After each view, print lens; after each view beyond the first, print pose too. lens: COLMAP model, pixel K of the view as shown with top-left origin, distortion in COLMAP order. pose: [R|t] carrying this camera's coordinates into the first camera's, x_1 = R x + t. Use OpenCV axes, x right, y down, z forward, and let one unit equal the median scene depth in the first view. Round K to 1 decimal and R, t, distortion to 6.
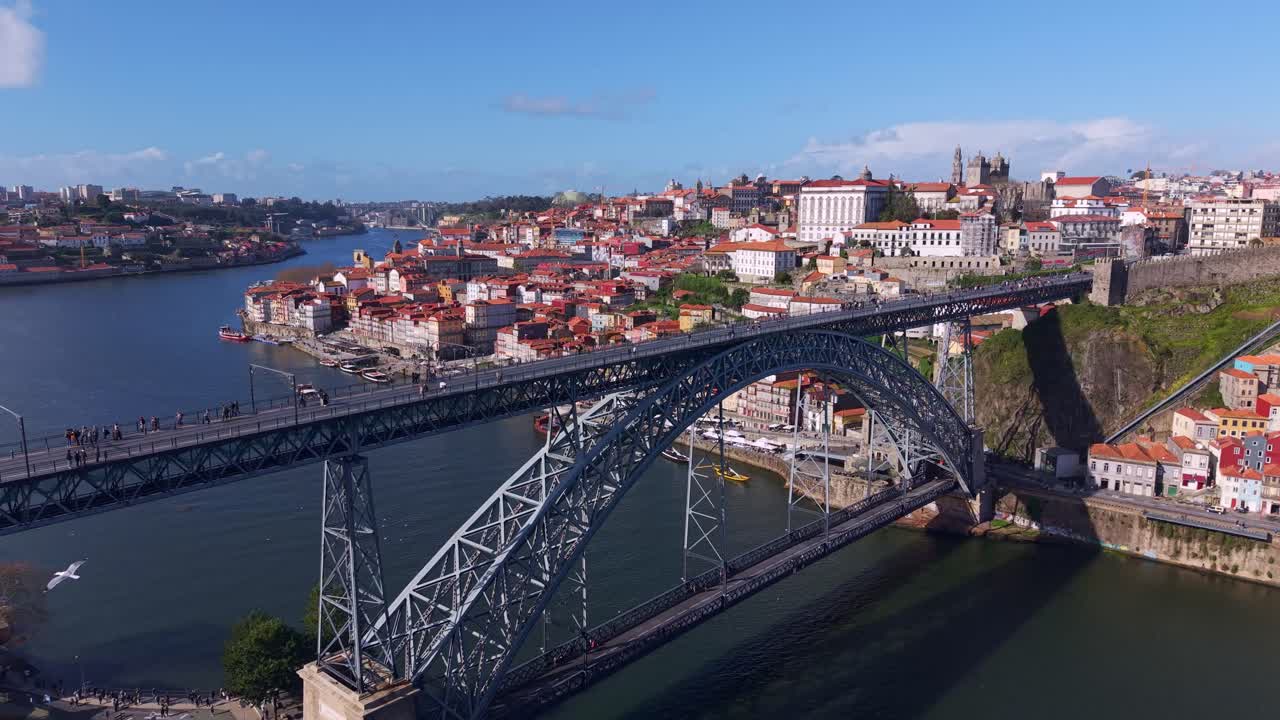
lens RADIAL K [[922.2, 0, 640.0], [0, 922.2, 360.0], [0, 0, 1]] dist [0.006367, -0.000415]
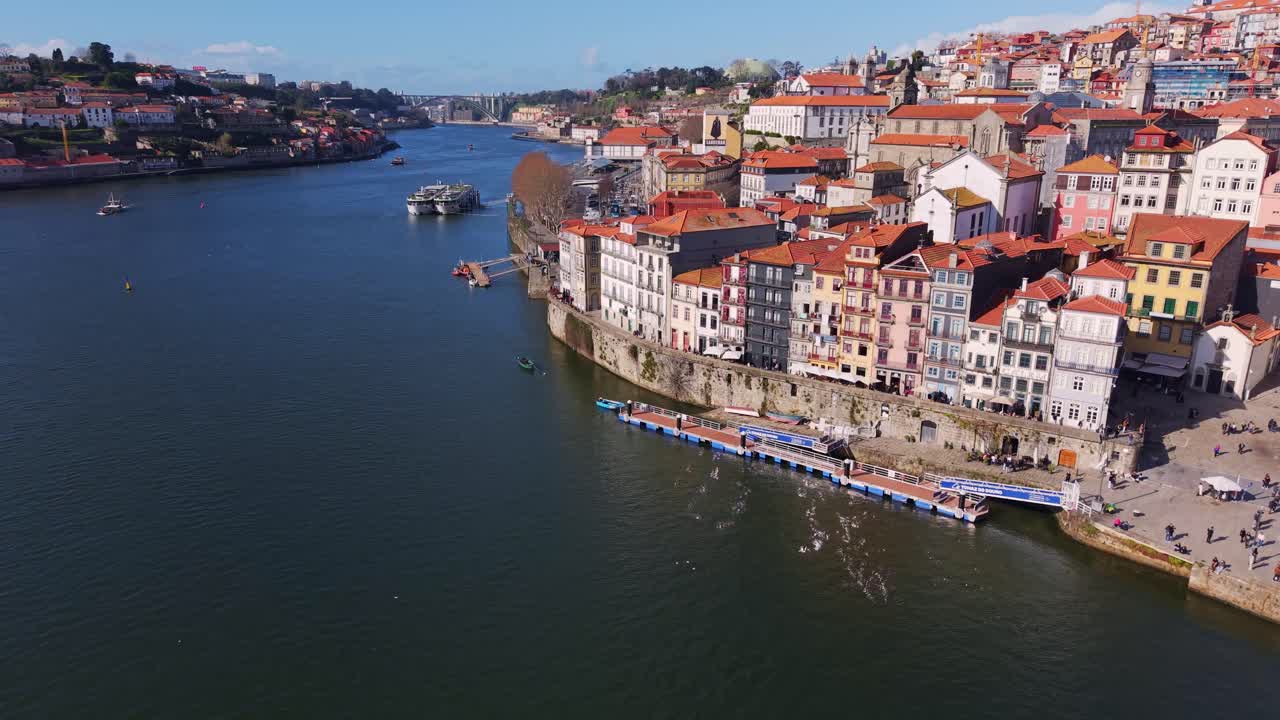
lens RADIAL K [[922.2, 0, 640.0], [0, 922.2, 360.0], [0, 0, 1]] dist [0.006367, -0.000415]
pose [[0.999860, 0.005965, -0.015632, -0.221026], [-0.004398, 0.995132, 0.098451, -0.033154], [0.016143, -0.098368, 0.995019, 0.390639]]
